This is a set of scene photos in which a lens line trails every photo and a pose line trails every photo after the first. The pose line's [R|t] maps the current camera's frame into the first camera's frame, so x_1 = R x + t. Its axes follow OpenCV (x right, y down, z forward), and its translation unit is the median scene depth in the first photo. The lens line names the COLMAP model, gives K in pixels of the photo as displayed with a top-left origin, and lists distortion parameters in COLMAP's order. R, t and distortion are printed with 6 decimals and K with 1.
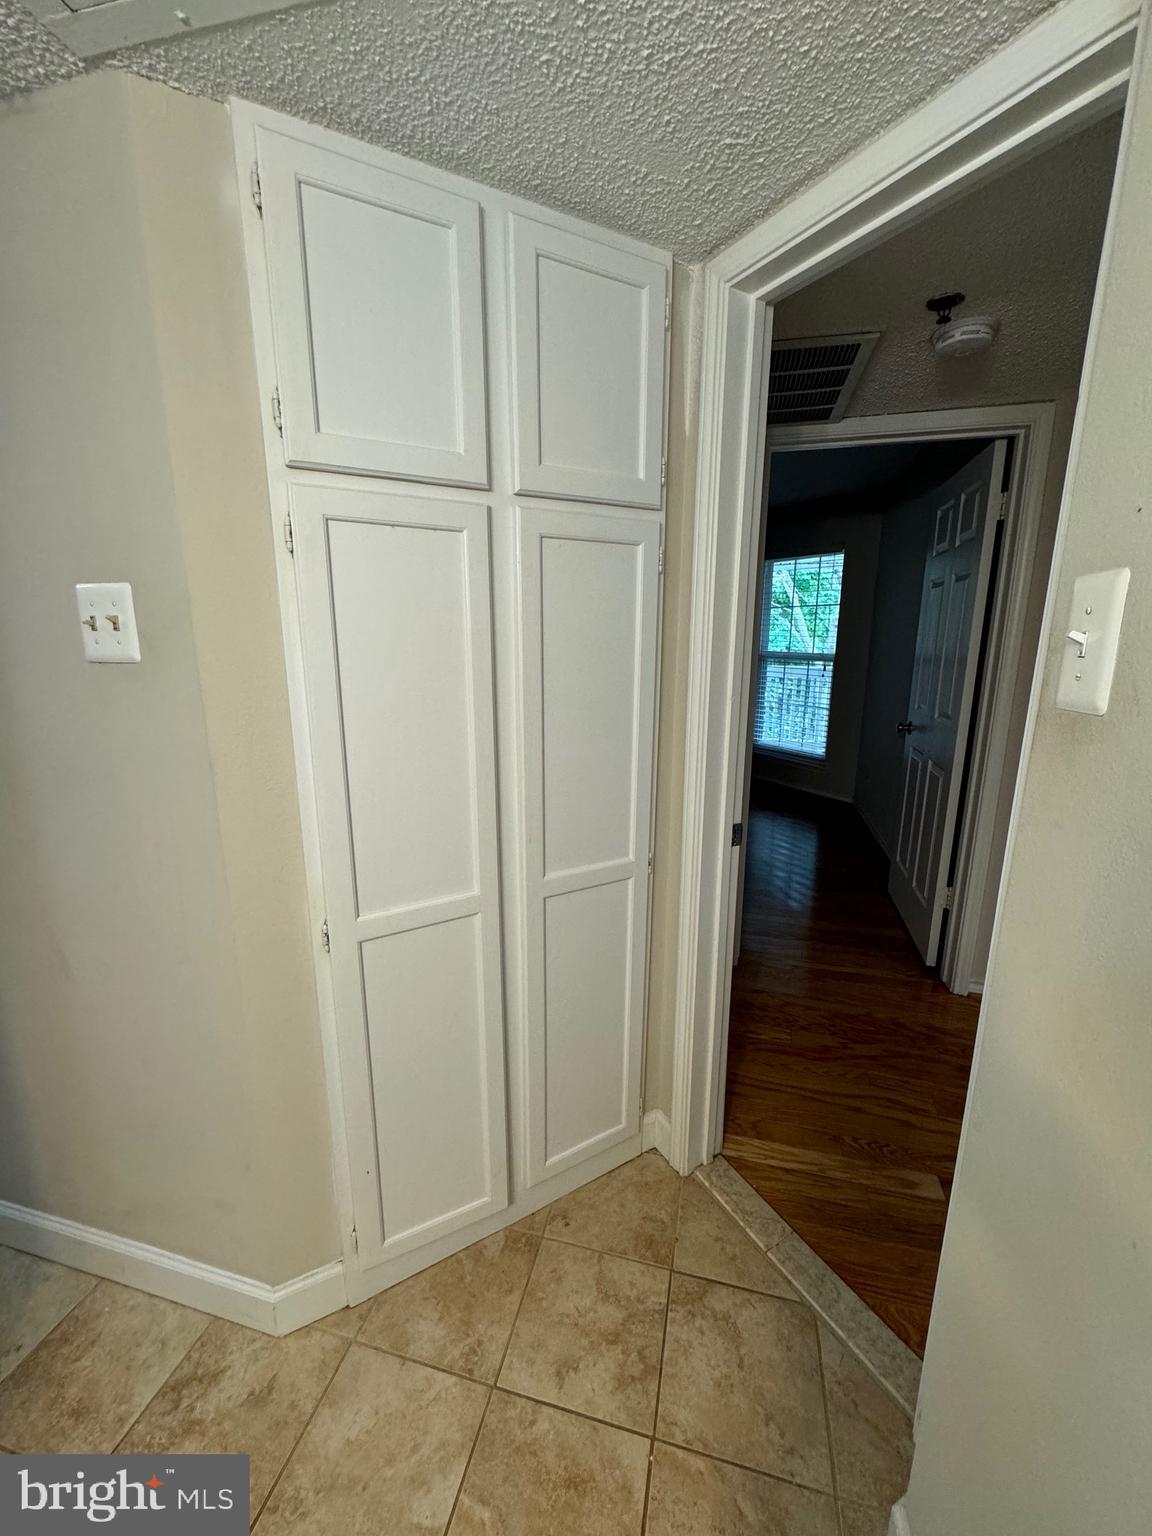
lens RADIAL K [[611.9, 0, 579.1], [0, 611.9, 769.2], [0, 0, 1]] dist [-0.001294, 0.000398]
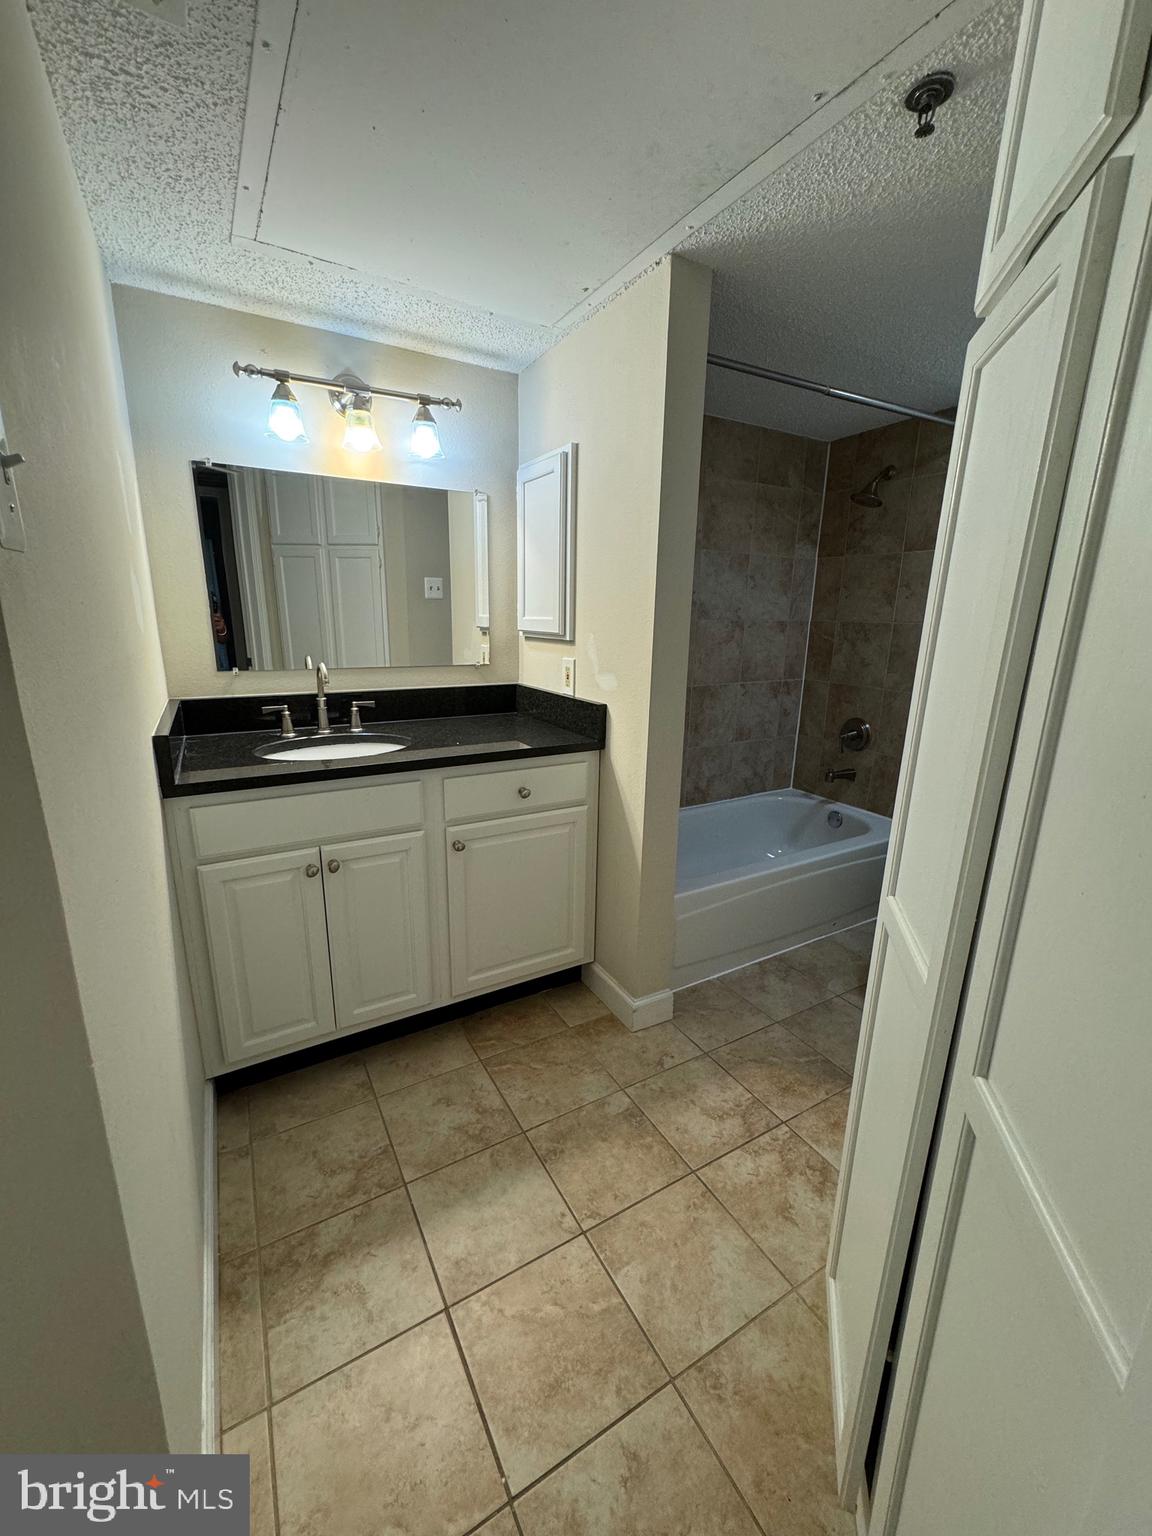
lens RADIAL K [[611.9, 0, 579.1], [0, 611.9, 769.2], [0, 0, 1]] dist [-0.001294, 0.000398]
pose [[-0.712294, 0.161998, -0.682930, 0.437769], [-0.173067, 0.902419, 0.394572, -0.151852], [0.680210, 0.399244, -0.614751, 1.108602]]
